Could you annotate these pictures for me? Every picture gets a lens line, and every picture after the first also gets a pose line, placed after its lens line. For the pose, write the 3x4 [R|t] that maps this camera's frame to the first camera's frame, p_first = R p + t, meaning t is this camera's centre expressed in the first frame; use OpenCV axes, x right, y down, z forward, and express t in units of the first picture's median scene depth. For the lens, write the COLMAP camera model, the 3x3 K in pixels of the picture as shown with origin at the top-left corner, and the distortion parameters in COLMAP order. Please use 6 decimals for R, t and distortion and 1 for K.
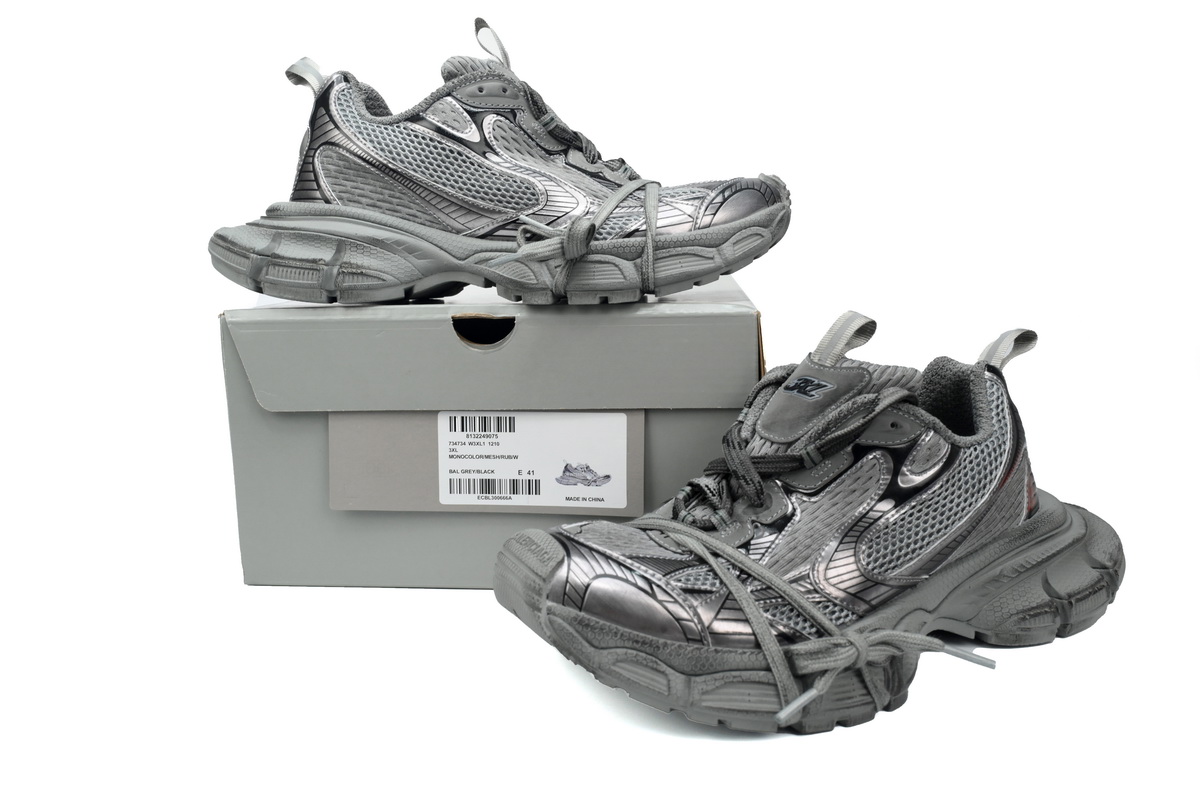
lens RADIAL K [[918.5, 0, 600.0], [0, 918.5, 400.0], [0, 0, 1]] dist [0.073015, -0.098997]
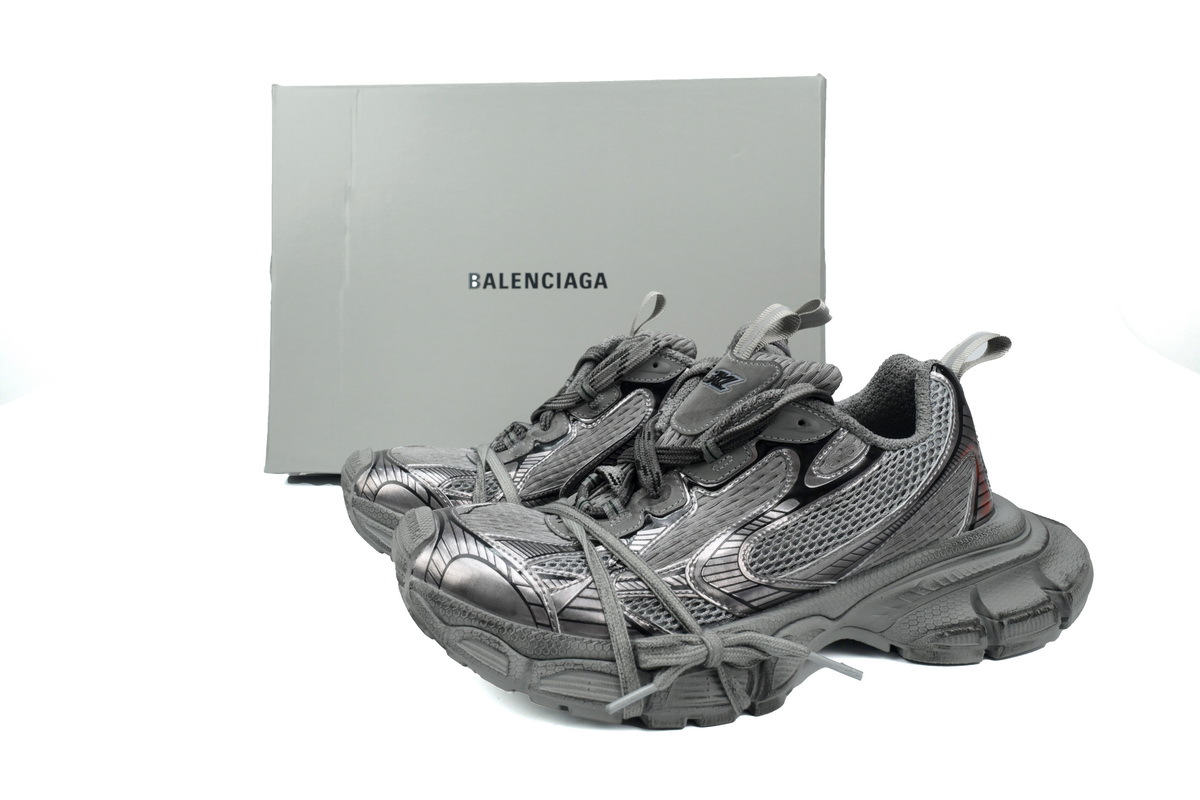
lens RADIAL K [[918.5, 0, 600.0], [0, 918.5, 400.0], [0, 0, 1]] dist [0.073015, -0.098997]
pose [[0.983049, 0.046013, -0.177478, 0.285412], [-0.042896, 0.998851, 0.021364, -0.008016], [0.178257, -0.013388, 0.983893, 0.020594]]
